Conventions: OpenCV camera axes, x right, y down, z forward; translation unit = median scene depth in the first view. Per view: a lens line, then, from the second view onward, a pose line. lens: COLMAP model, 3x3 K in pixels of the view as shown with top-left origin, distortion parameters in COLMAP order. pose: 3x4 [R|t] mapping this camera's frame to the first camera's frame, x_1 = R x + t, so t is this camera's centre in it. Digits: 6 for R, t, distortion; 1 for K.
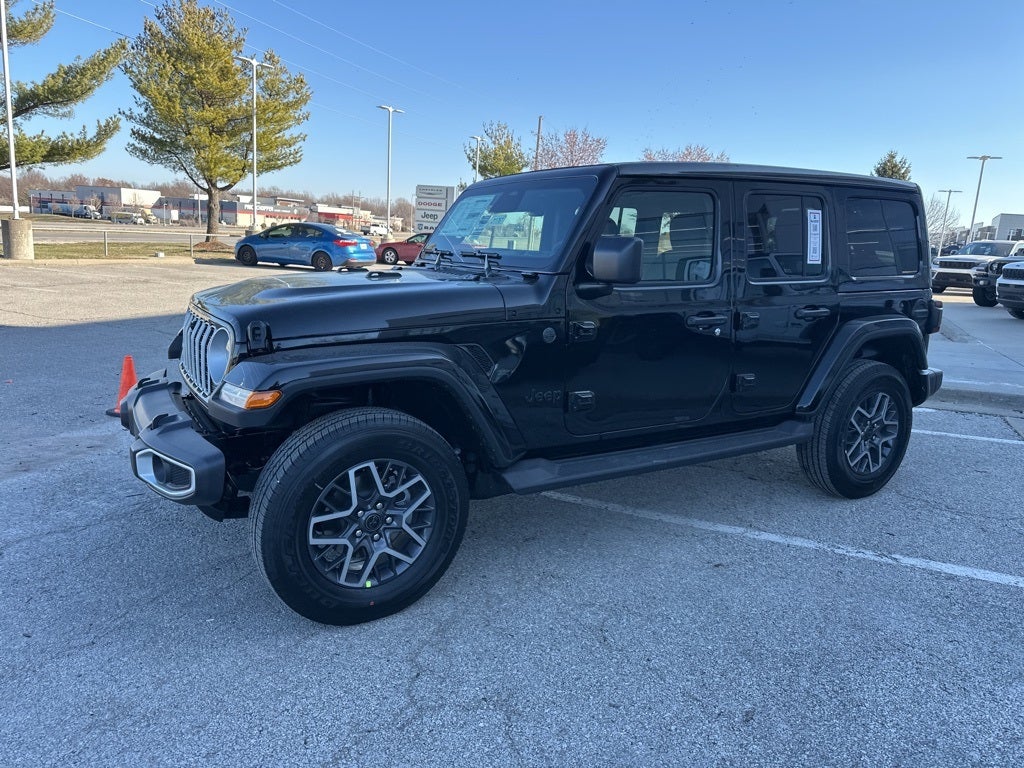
lens RADIAL K [[716.3, 0, 510.4], [0, 716.3, 381.8], [0, 0, 1]] dist [0.051405, -0.059884]
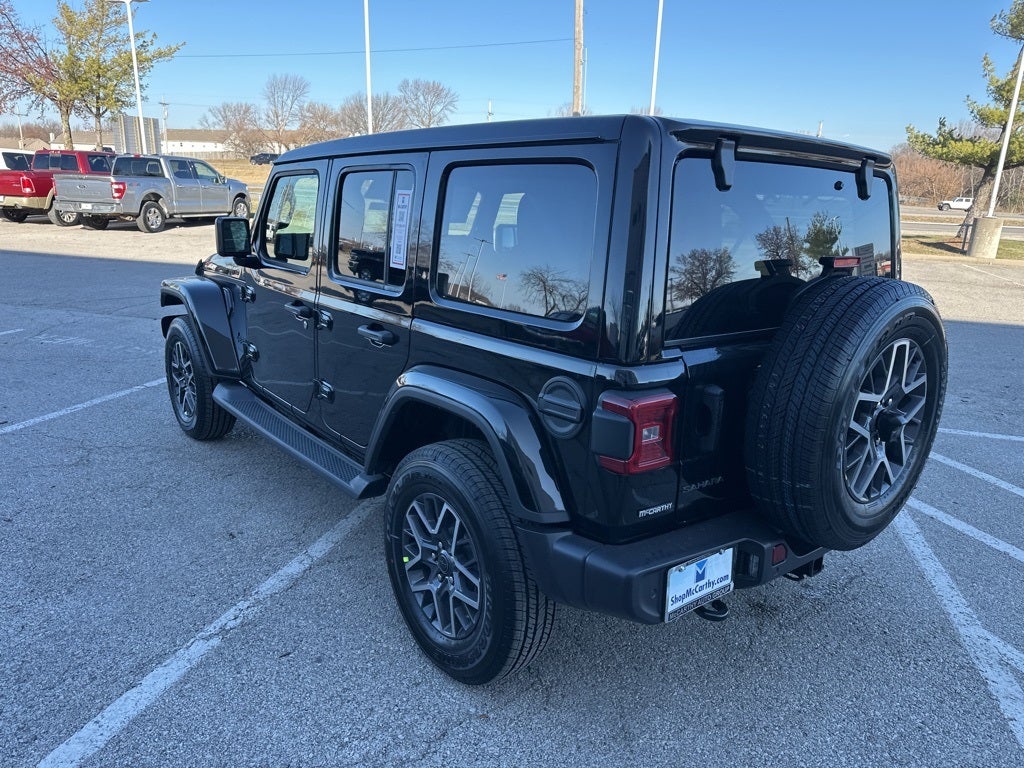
lens RADIAL K [[720.8, 0, 509.0], [0, 720.8, 390.1], [0, 0, 1]] dist [0.035610, -0.039851]
pose [[0.141159, 0.232361, -0.962332, 1.122406], [-0.224656, 0.954224, 0.197450, -0.209658], [0.964160, 0.188321, 0.186898, 0.988814]]
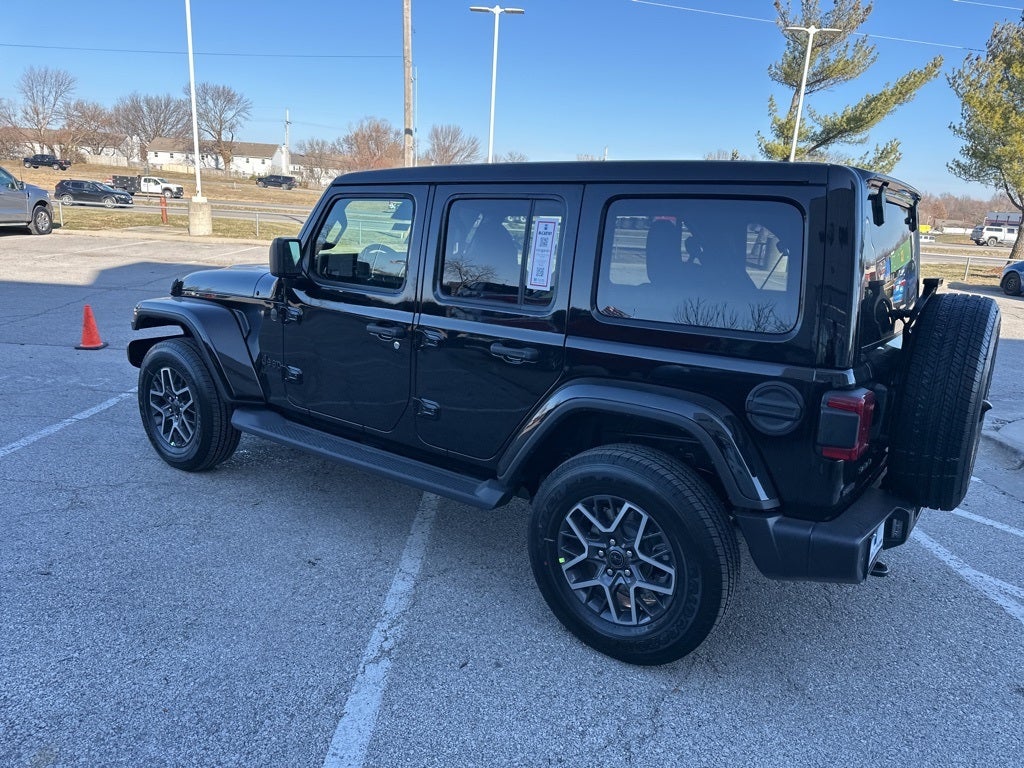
lens RADIAL K [[717.1, 0, 508.1], [0, 717.1, 386.9], [0, 0, 1]] dist [0.050349, -0.058701]
pose [[0.397586, 0.199775, -0.895553, 1.084308], [-0.220162, 0.968269, 0.118254, -0.144514], [0.890761, 0.150151, 0.428953, 0.664266]]
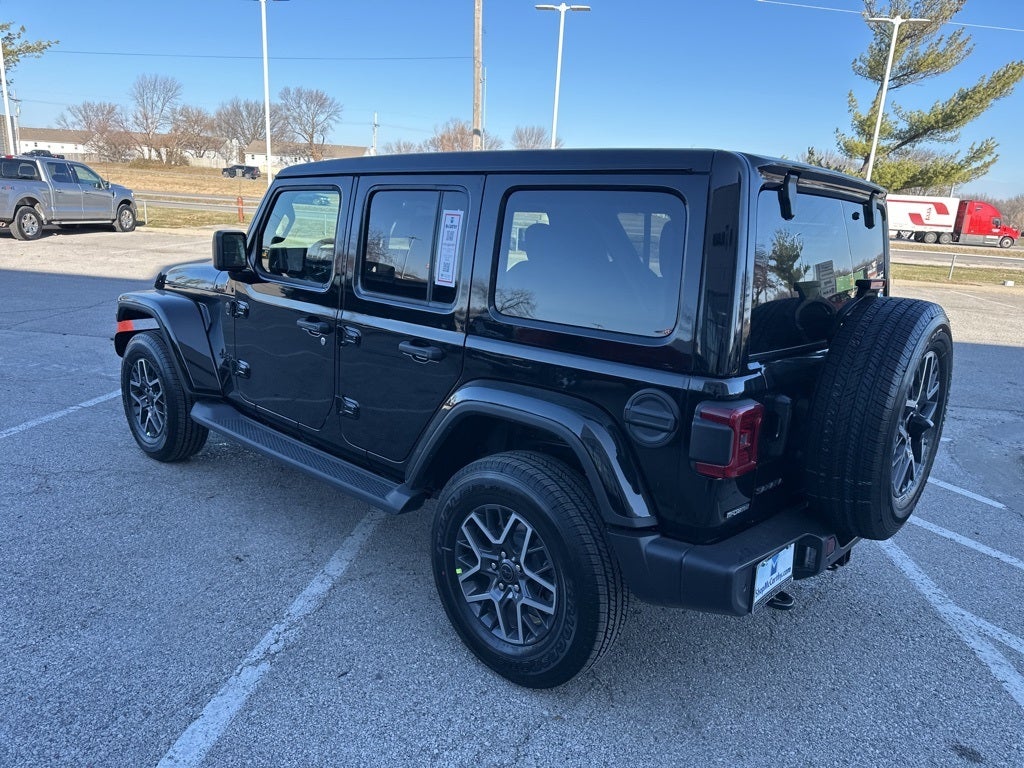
lens RADIAL K [[719.1, 0, 510.2], [0, 719.1, 389.7], [0, 0, 1]] dist [0.044264, -0.051454]
pose [[0.293145, 0.211609, -0.932356, 1.113092], [-0.235353, 0.961161, 0.144149, -0.179638], [0.926647, 0.177177, 0.331562, 0.836731]]
